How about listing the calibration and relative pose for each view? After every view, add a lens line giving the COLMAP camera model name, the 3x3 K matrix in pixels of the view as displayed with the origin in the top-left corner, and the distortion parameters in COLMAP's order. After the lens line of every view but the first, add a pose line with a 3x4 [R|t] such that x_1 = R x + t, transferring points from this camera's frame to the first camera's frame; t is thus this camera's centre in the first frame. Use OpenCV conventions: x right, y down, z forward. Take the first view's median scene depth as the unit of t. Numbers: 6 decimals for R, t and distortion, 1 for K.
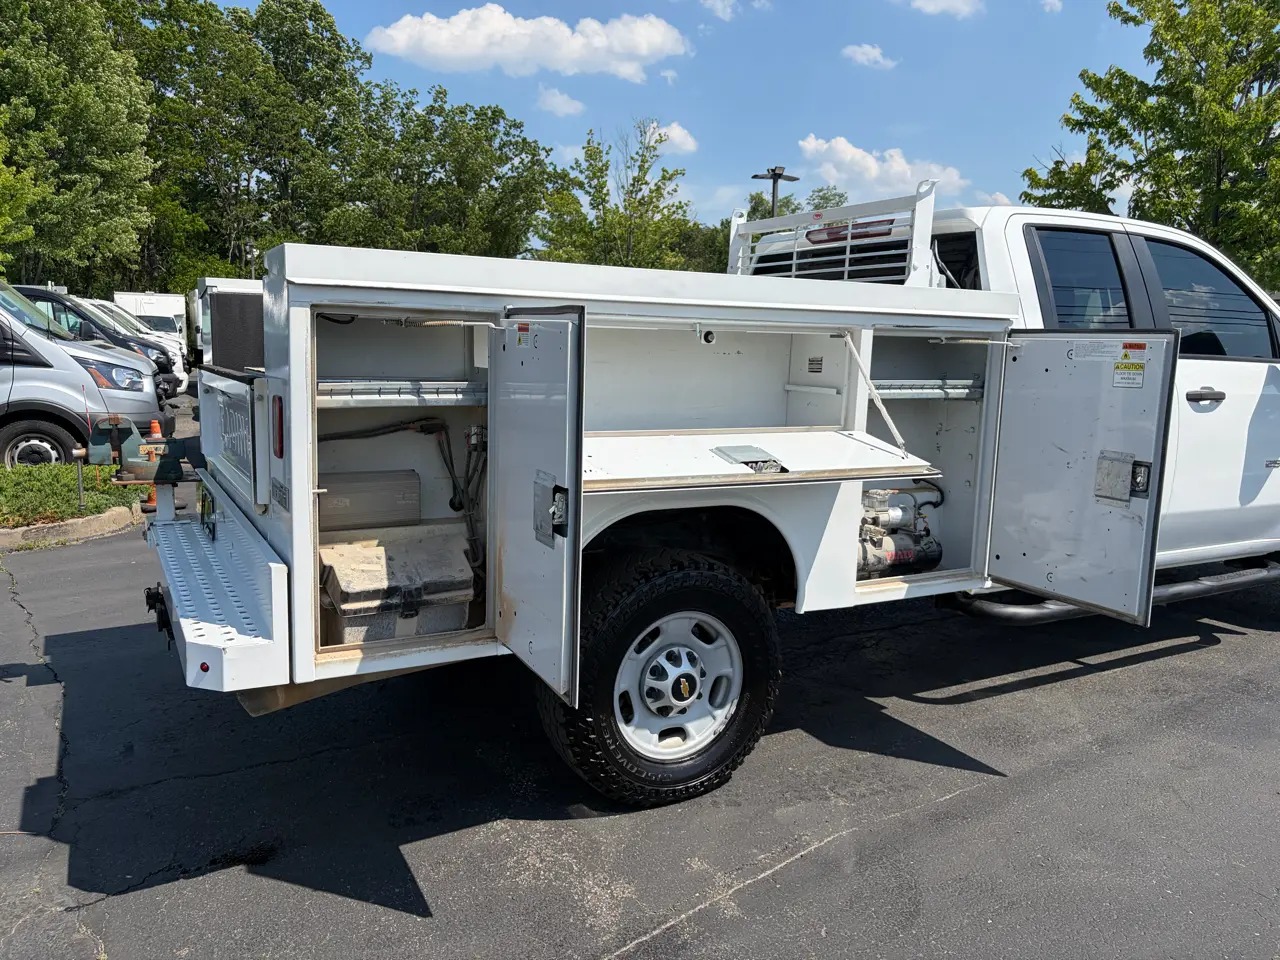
lens RADIAL K [[971.0, 0, 634.7], [0, 971.0, 479.8], [0, 0, 1]] dist [0.047811, -0.059967]
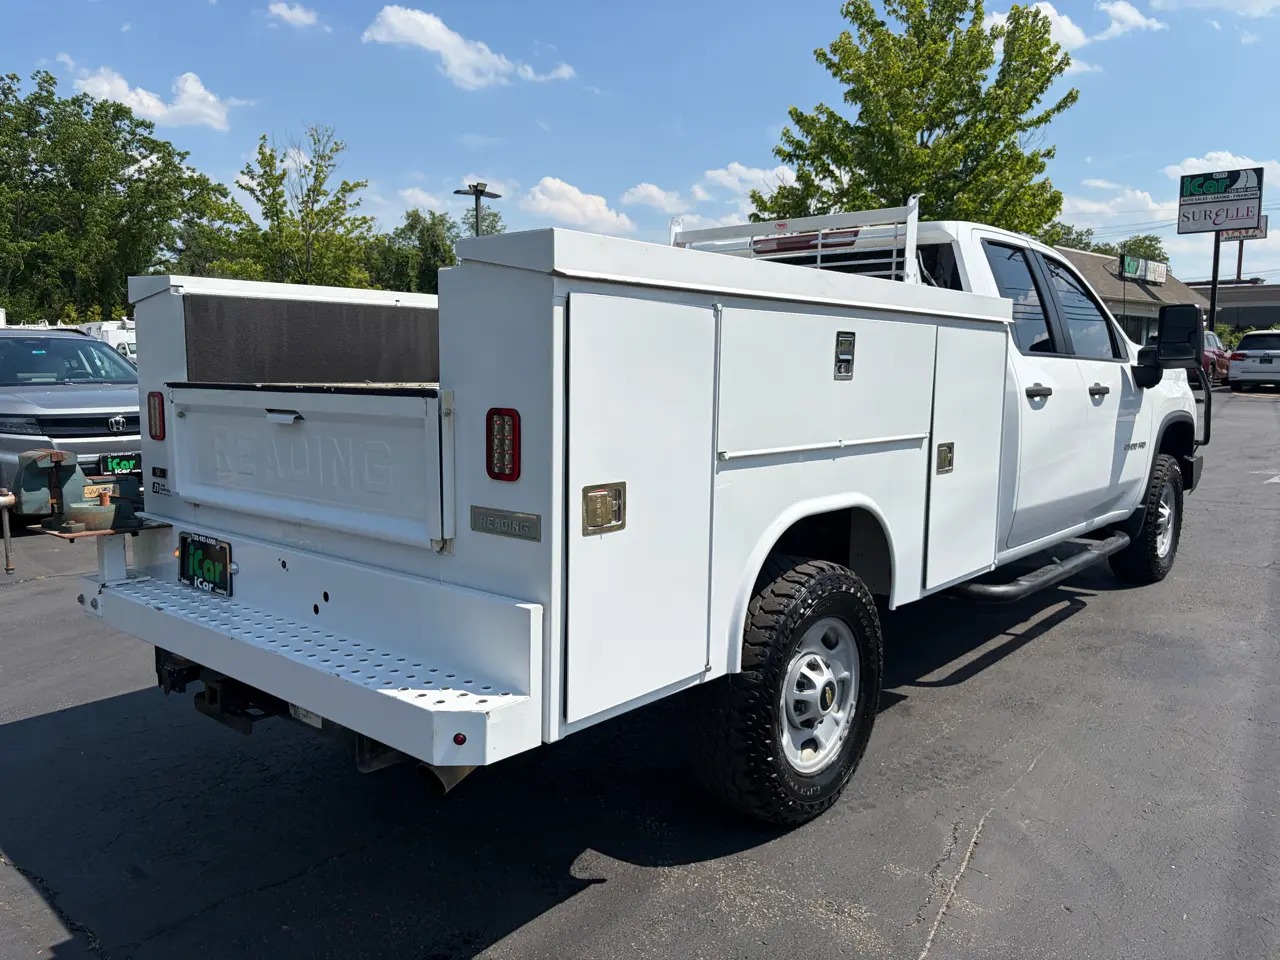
lens RADIAL K [[971.0, 0, 636.5], [0, 971.0, 483.3], [0, 0, 1]] dist [0.047811, -0.059967]
pose [[0.939226, -0.057885, 0.338384, -0.313281], [0.063031, 0.998003, -0.004230, -0.005816], [-0.337463, 0.025301, 0.940999, 0.094722]]
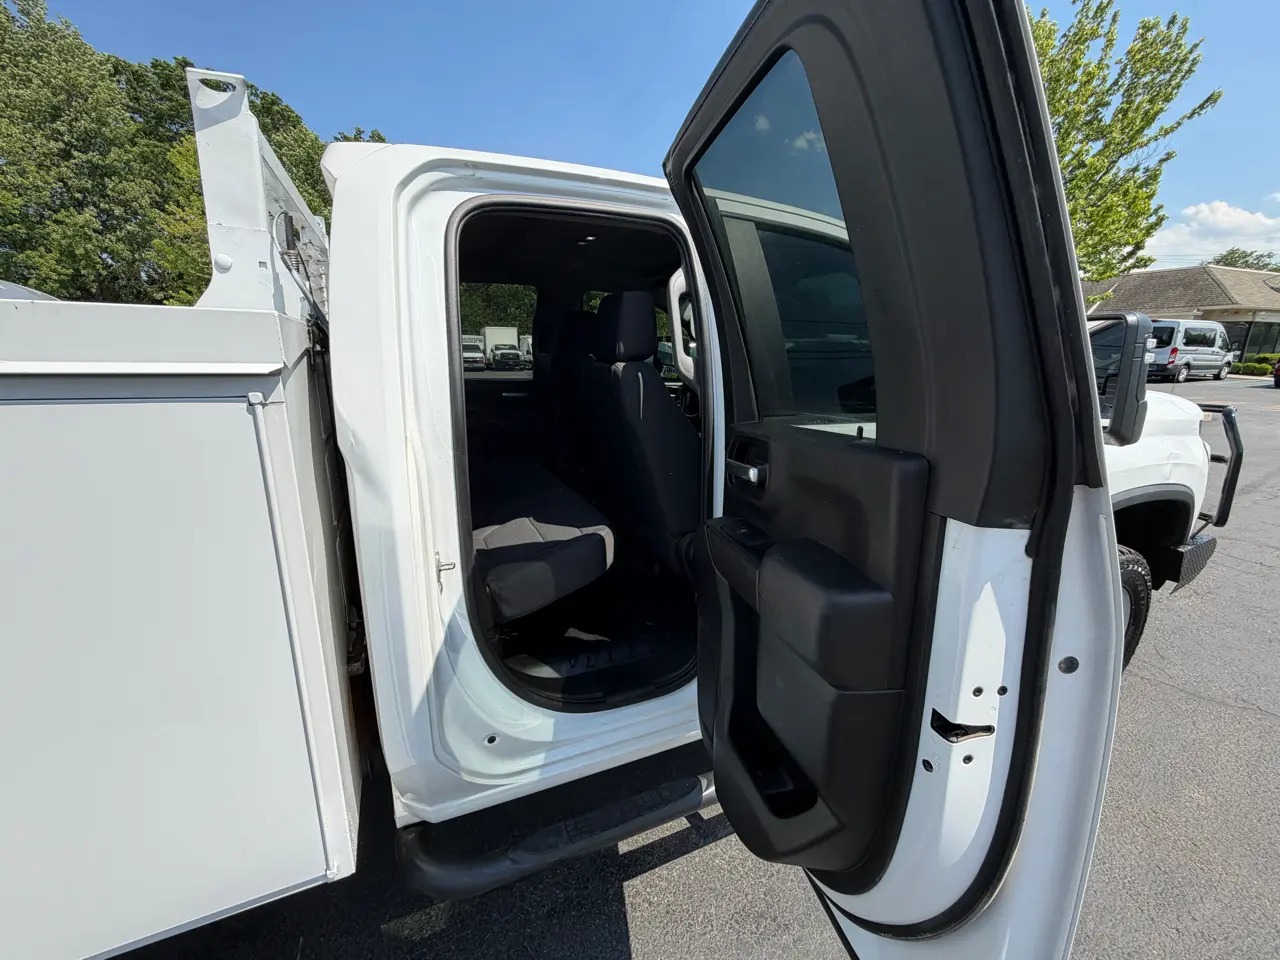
lens RADIAL K [[511.4, 0, 634.2], [0, 511.4, 481.4], [0, 0, 1]] dist [0.000278, 0.001508]
pose [[0.996127, 0.015860, -0.086482, 0.457381], [-0.006800, 0.994546, 0.104075, -0.111498], [0.087661, -0.103084, 0.990802, 0.621132]]
